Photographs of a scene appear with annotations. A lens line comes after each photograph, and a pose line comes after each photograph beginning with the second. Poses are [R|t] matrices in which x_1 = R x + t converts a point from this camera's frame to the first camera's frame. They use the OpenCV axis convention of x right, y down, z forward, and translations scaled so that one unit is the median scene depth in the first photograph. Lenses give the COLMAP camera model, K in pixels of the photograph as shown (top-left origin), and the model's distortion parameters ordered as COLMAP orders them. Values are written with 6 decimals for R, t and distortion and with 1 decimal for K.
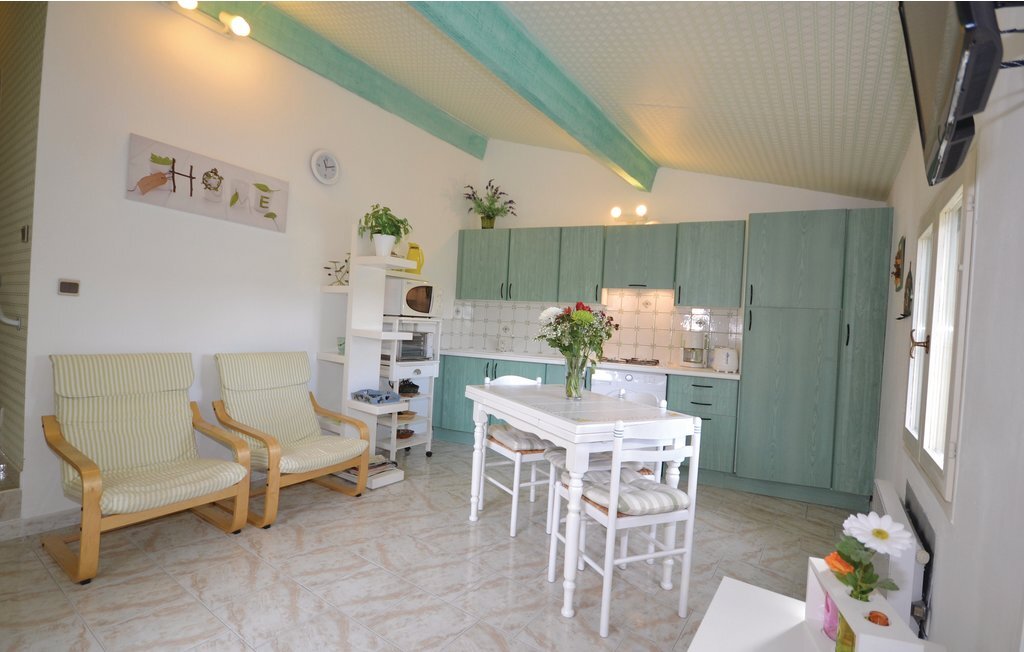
lens RADIAL K [[468.7, 0, 509.1], [0, 468.7, 328.4], [0, 0, 1]] dist [-0.000275, -0.000005]
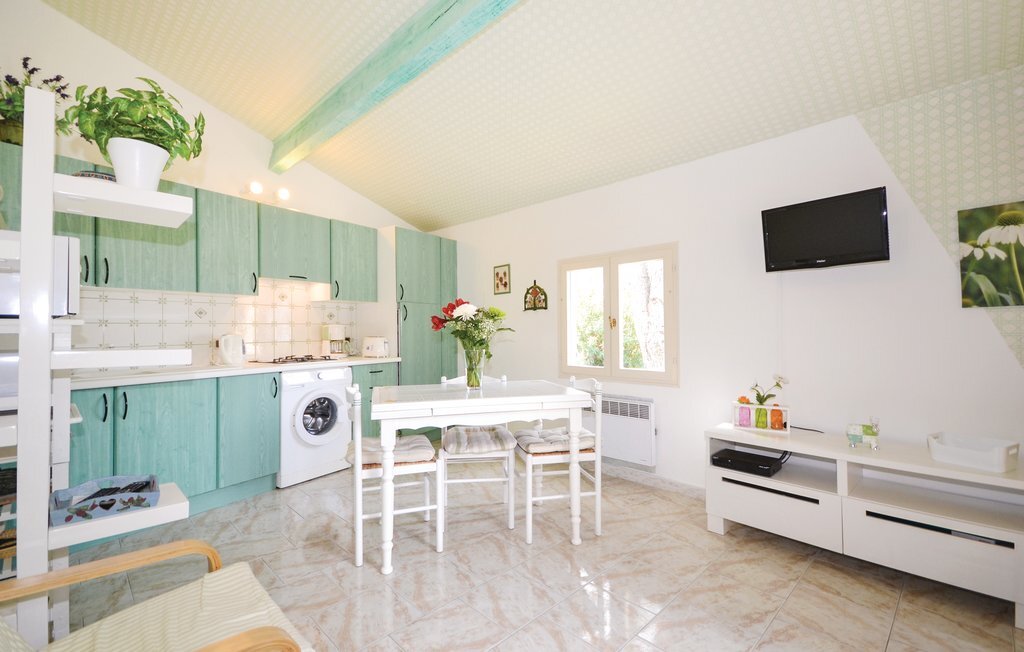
lens RADIAL K [[419.2, 0, 512.0], [0, 419.2, 326.0], [0, 0, 1]] dist [-0.001010, -0.000070]
pose [[0.183705, -0.042158, 0.982077, -0.482759], [0.030409, 0.998845, 0.037190, -0.013873], [-0.982511, 0.023032, 0.184775, 0.448857]]
